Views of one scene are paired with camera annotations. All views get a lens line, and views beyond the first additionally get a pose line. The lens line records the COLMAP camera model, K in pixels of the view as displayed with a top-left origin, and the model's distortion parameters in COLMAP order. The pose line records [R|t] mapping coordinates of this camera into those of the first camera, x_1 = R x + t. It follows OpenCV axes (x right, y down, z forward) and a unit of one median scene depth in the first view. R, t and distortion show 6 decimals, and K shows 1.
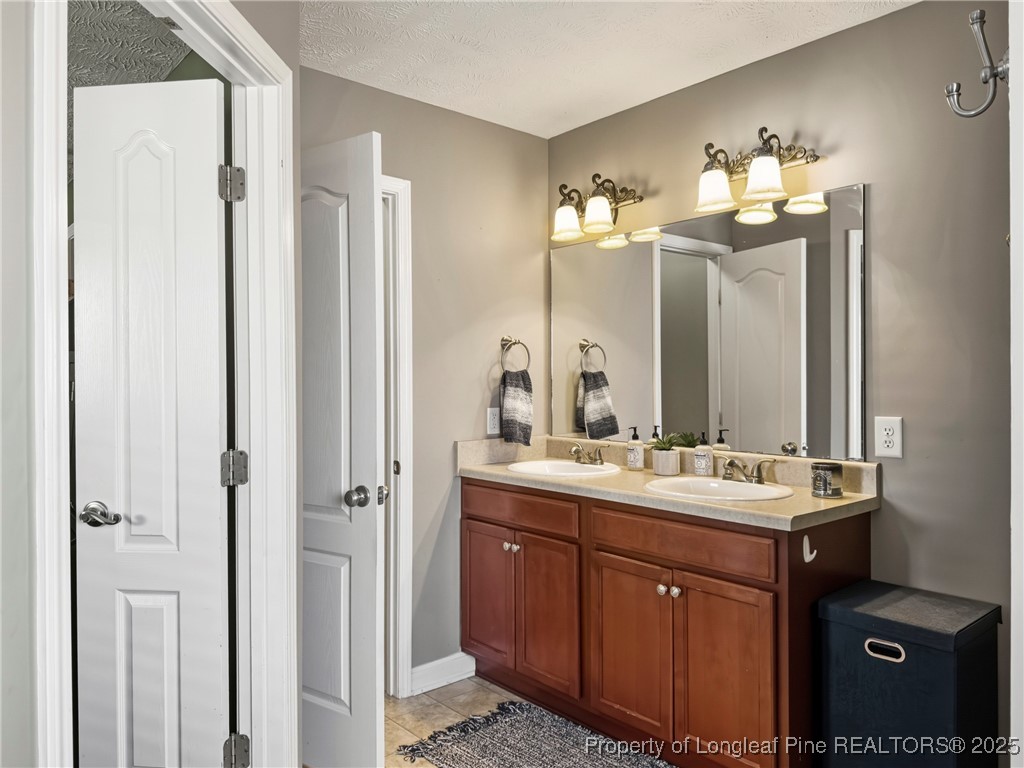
lens RADIAL K [[730.5, 0, 502.4], [0, 730.5, 381.2], [0, 0, 1]] dist [0.077215, -0.006078]
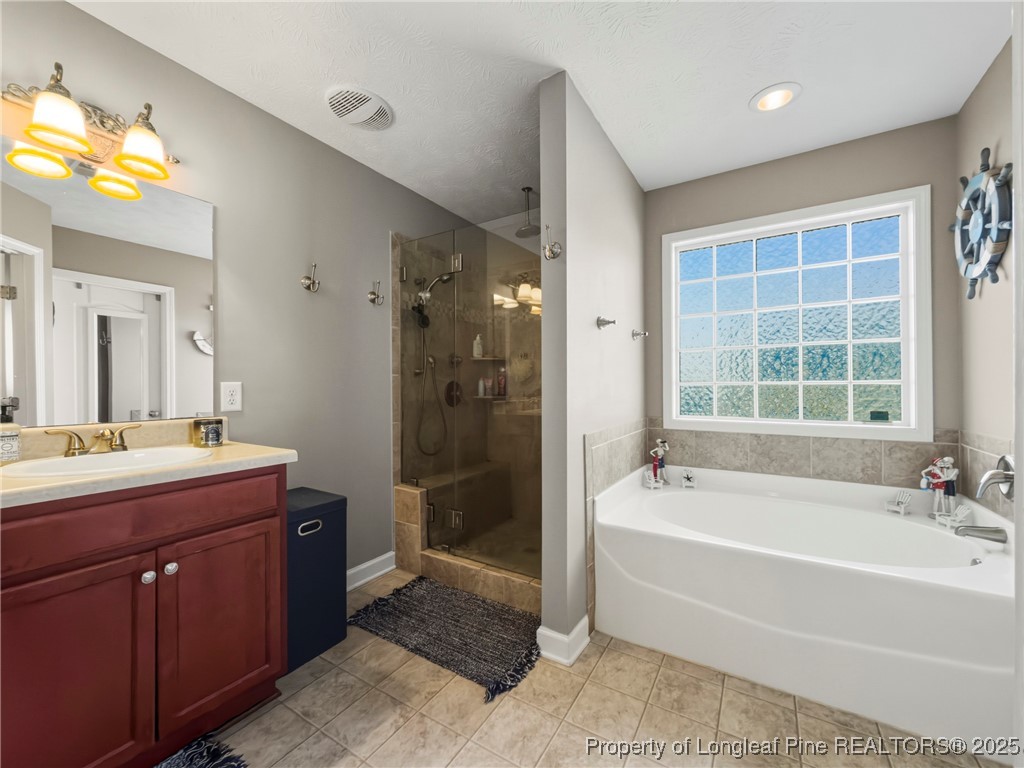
lens RADIAL K [[405.2, 0, 505.2], [0, 405.2, 388.8], [0, 0, 1]] dist [0.001441, 0.000132]
pose [[-0.289172, 0.004422, 0.957267, -0.252653], [0.005182, 0.999982, -0.003053, 0.046629], [-0.957263, 0.004078, -0.289190, 0.520362]]
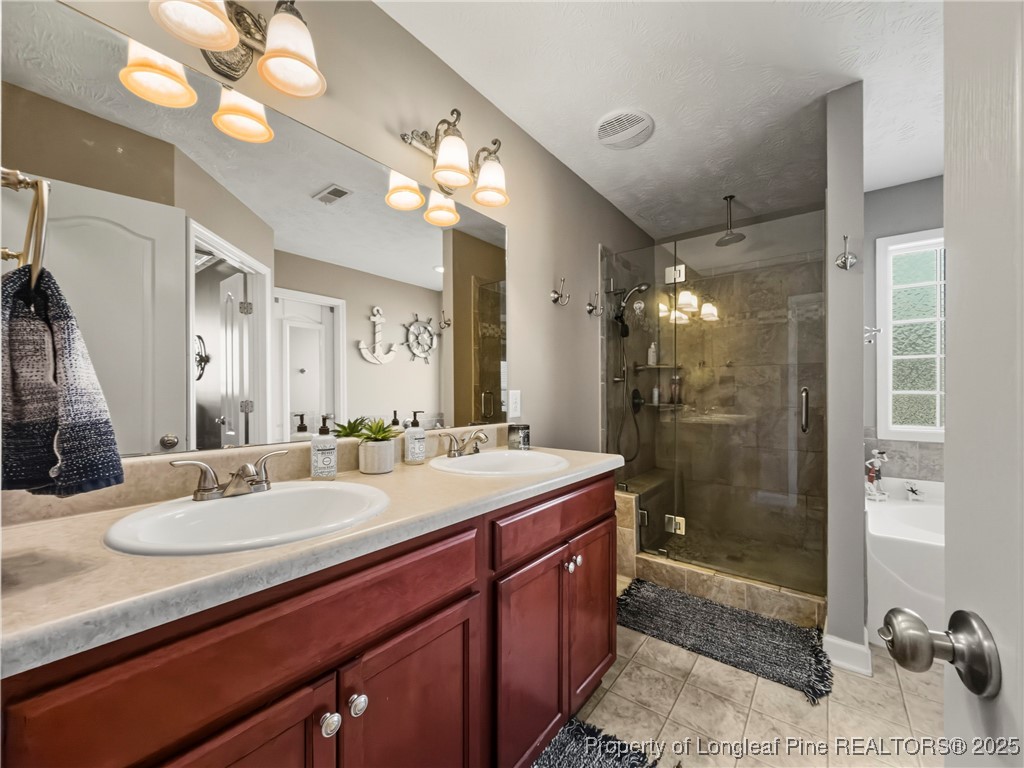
lens RADIAL K [[405.2, 0, 512.7], [0, 405.2, 394.2], [0, 0, 1]] dist [0.001441, 0.000132]
pose [[-0.199545, 0.003333, 0.979883, -0.199716], [-0.002248, 0.999990, -0.003859, 0.042601], [-0.979886, -0.002972, -0.199535, 0.832308]]
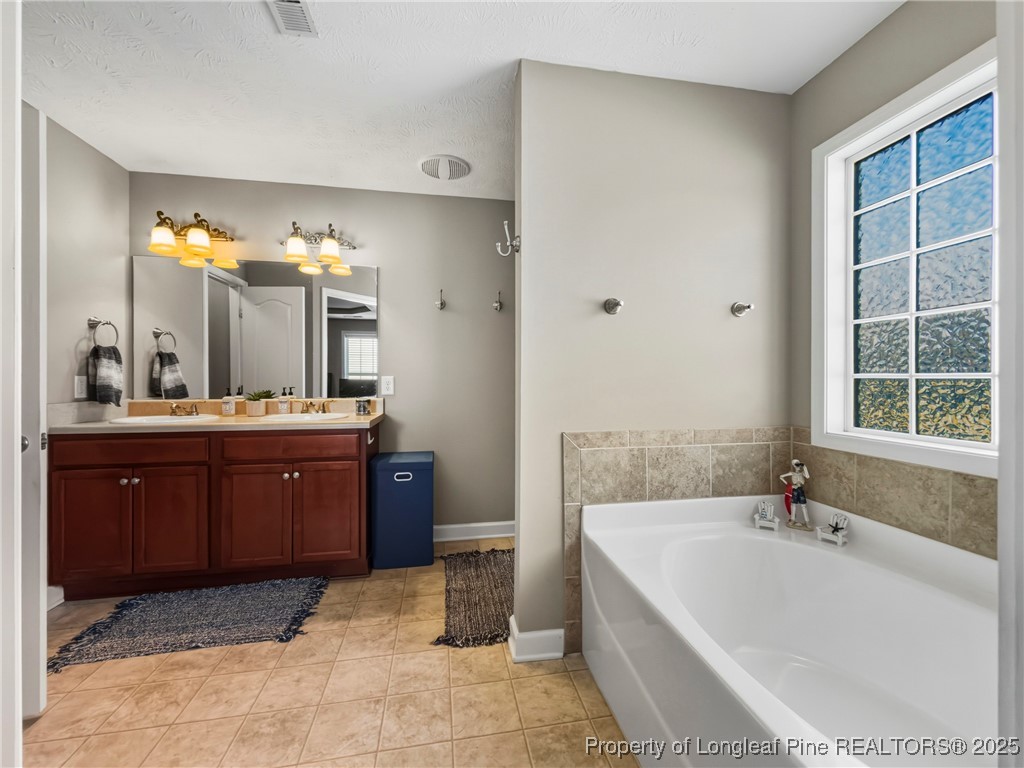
lens RADIAL K [[405.2, 0, 516.1], [0, 405.2, 380.0], [0, 0, 1]] dist [0.001441, 0.000132]
pose [[0.509160, 0.001849, 0.860670, -0.223232], [-0.003118, 0.999995, -0.000304, 0.041513], [-0.860666, -0.002529, 0.509163, 0.051107]]
